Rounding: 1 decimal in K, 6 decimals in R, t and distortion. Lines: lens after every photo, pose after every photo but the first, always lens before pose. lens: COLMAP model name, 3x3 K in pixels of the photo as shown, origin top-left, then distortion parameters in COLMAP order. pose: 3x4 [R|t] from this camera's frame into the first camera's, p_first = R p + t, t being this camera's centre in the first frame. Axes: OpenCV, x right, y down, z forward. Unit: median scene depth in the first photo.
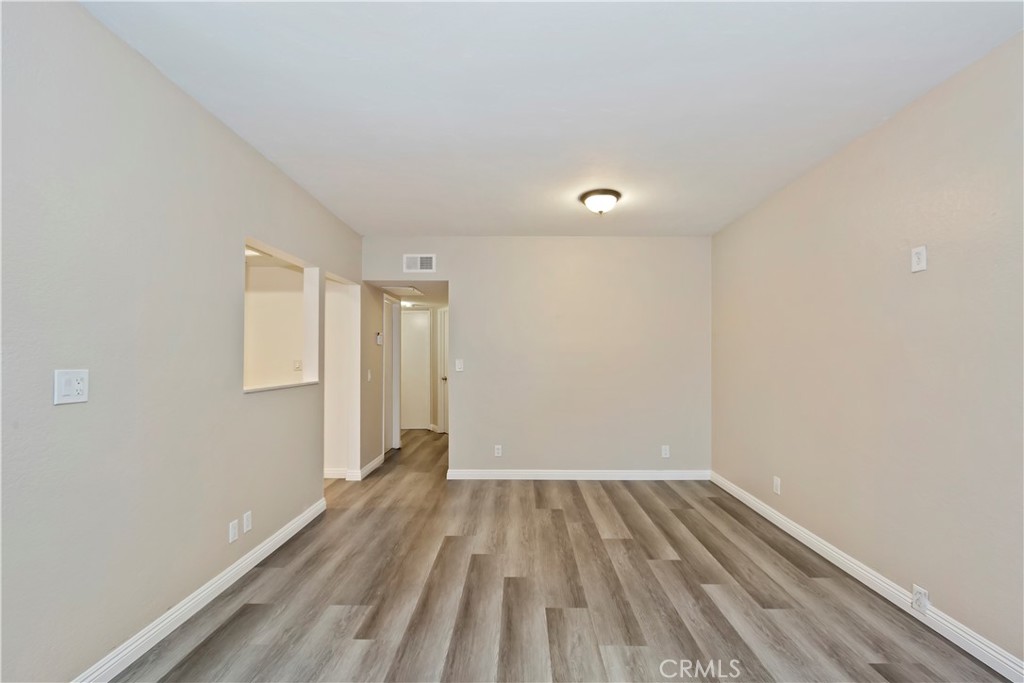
lens RADIAL K [[458.8, 0, 515.6], [0, 458.8, 352.2], [0, 0, 1]] dist [0.000626, -0.000038]
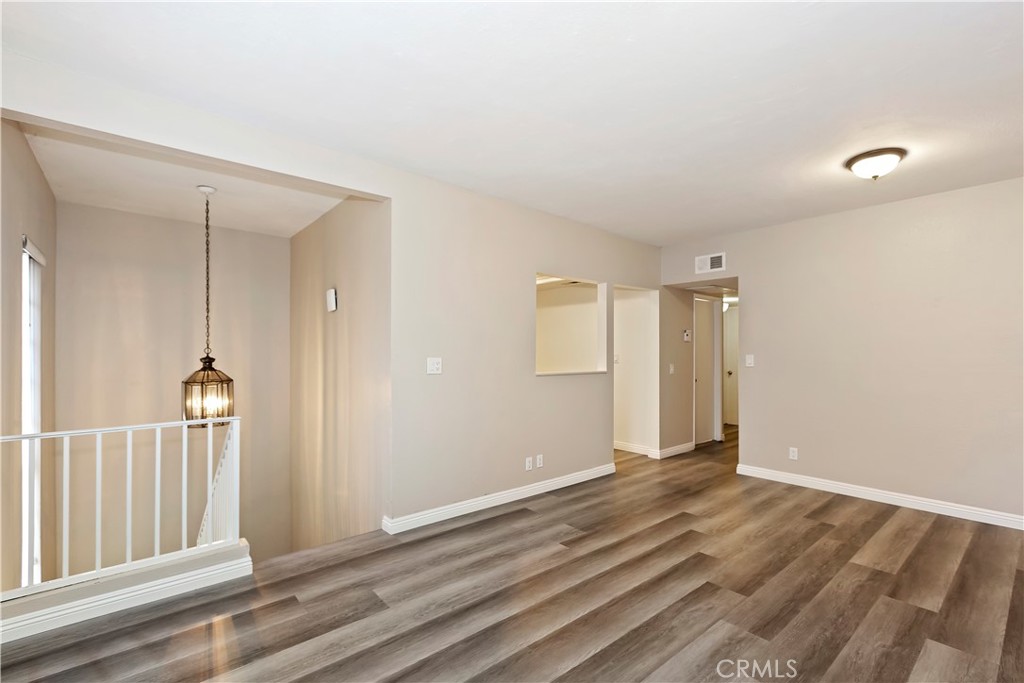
lens RADIAL K [[458.8, 0, 515.6], [0, 458.8, 352.2], [0, 0, 1]] dist [0.000626, -0.000038]
pose [[0.654305, -0.000858, -0.756230, 0.444367], [0.007014, 0.999963, 0.004934, 0.002420], [0.756198, -0.008533, 0.654287, -0.041750]]
